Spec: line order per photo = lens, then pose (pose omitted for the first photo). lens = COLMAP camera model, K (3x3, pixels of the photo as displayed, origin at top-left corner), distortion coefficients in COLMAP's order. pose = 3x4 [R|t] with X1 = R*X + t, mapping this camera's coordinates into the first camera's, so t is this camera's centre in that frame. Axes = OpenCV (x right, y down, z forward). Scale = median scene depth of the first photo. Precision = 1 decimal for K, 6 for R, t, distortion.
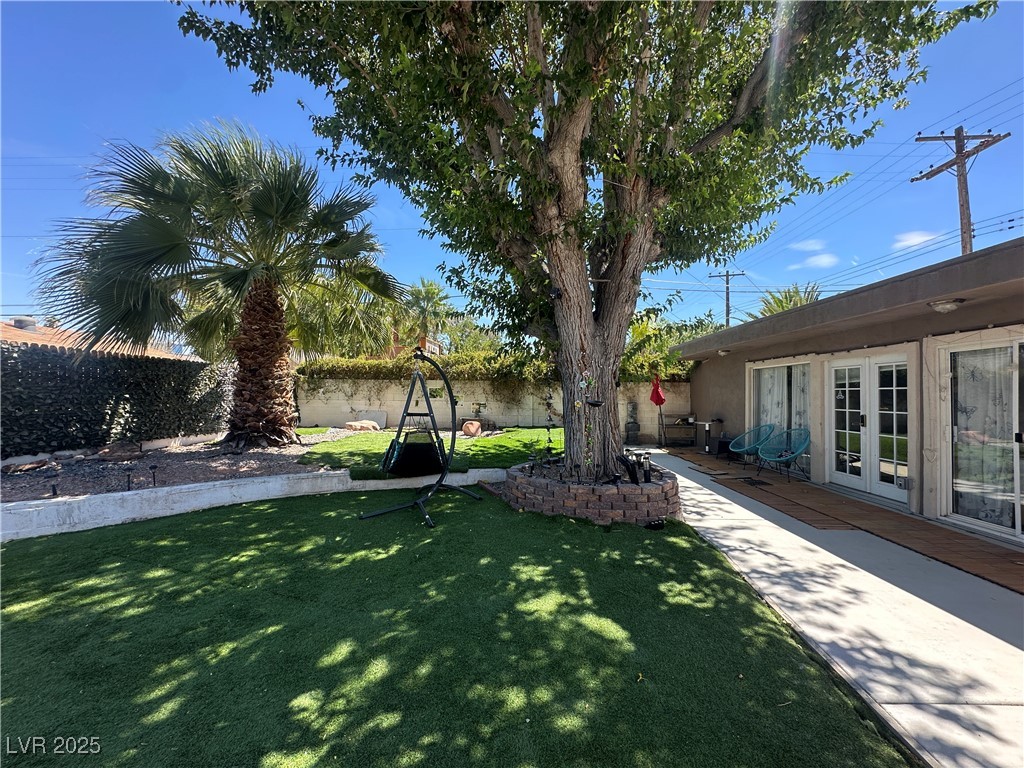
lens RADIAL K [[407.8, 0, 512.0], [0, 407.8, 384.0], [0, 0, 1]] dist [-0.002535, 0.000370]
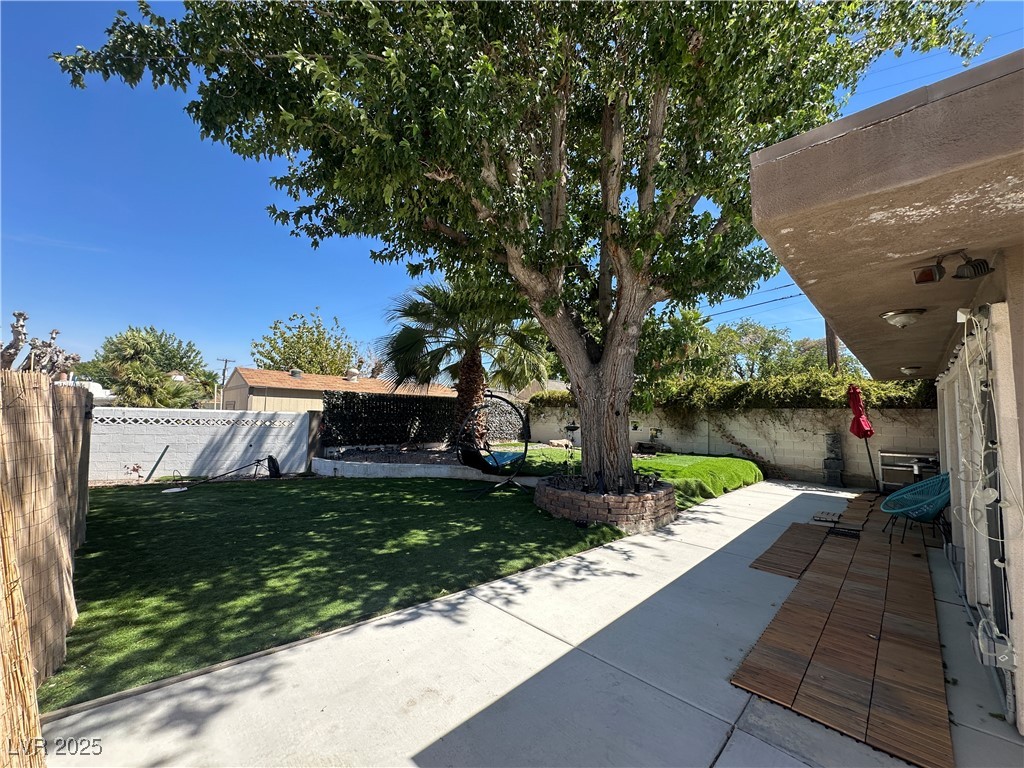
lens RADIAL K [[407.8, 0, 512.0], [0, 407.8, 384.0], [0, 0, 1]] dist [-0.002535, 0.000370]
pose [[0.719769, -0.044853, -0.692763, 0.746085], [0.003474, 0.998131, -0.061015, -0.012049], [0.694205, 0.041509, 0.718580, -0.066464]]
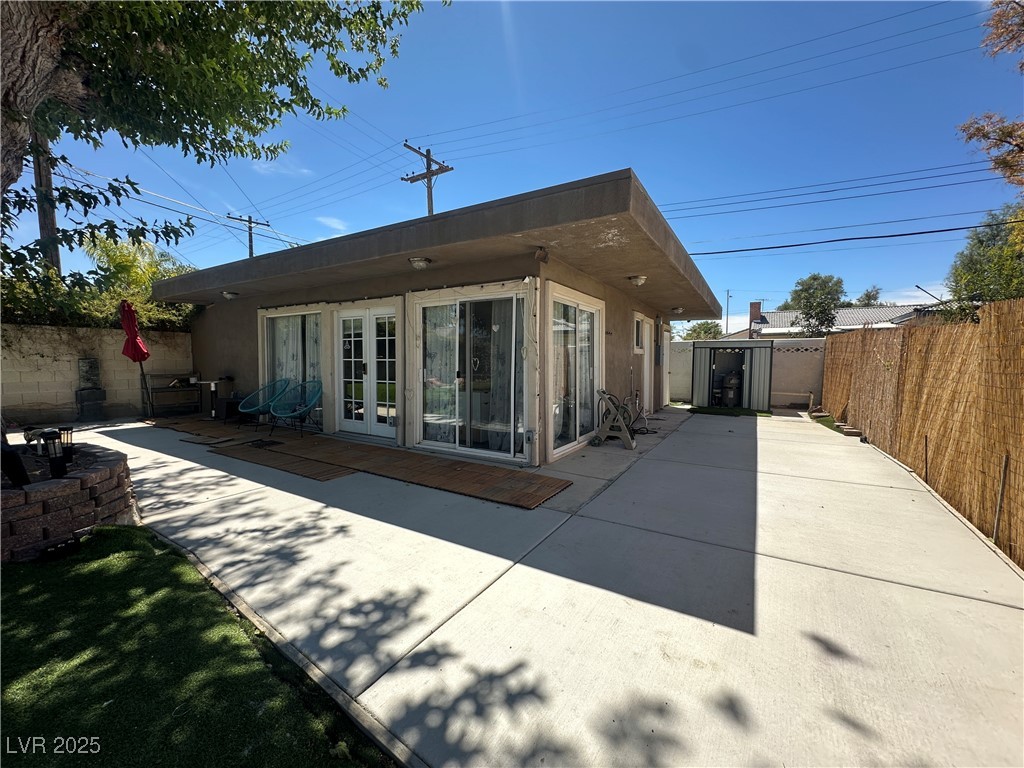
lens RADIAL K [[407.8, 0, 512.0], [0, 407.8, 384.0], [0, 0, 1]] dist [-0.002535, 0.000370]
pose [[0.507596, -0.054841, 0.859848, 0.131964], [-0.022693, 0.996775, 0.076971, 0.037260], [-0.861296, -0.058582, 0.504715, 0.121217]]
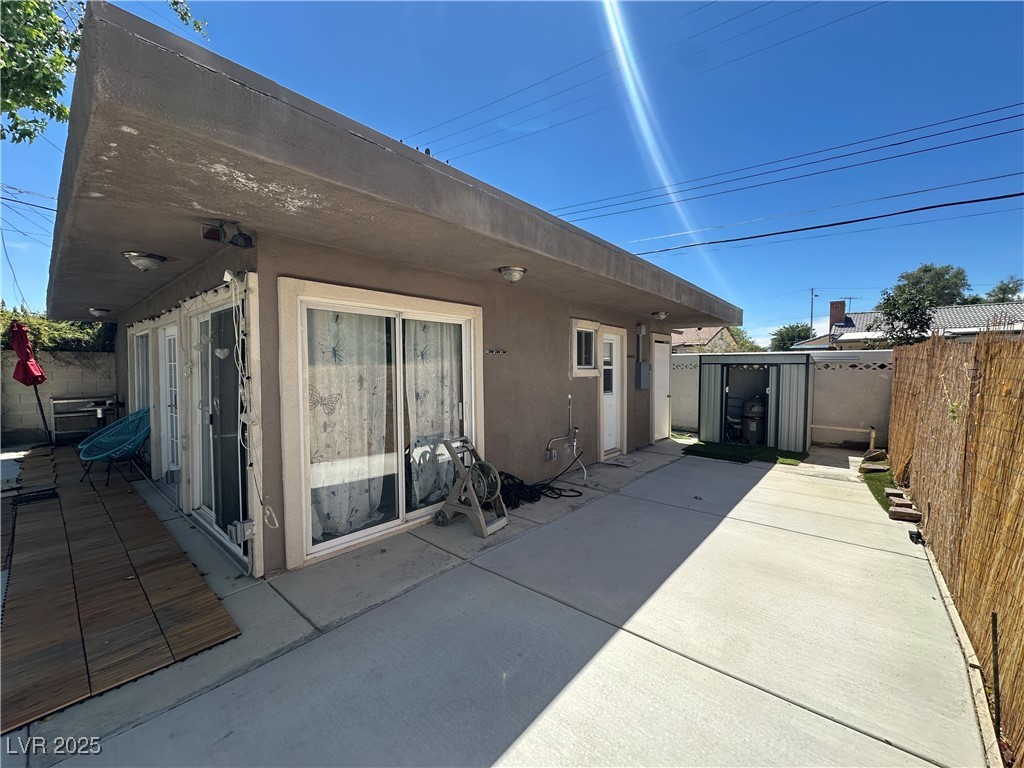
lens RADIAL K [[407.8, 0, 512.0], [0, 407.8, 384.0], [0, 0, 1]] dist [-0.002535, 0.000370]
pose [[0.648617, -0.036919, 0.760219, 0.643980], [-0.016357, 0.997916, 0.062418, -0.008754], [-0.760939, -0.052920, 0.646662, -0.057048]]
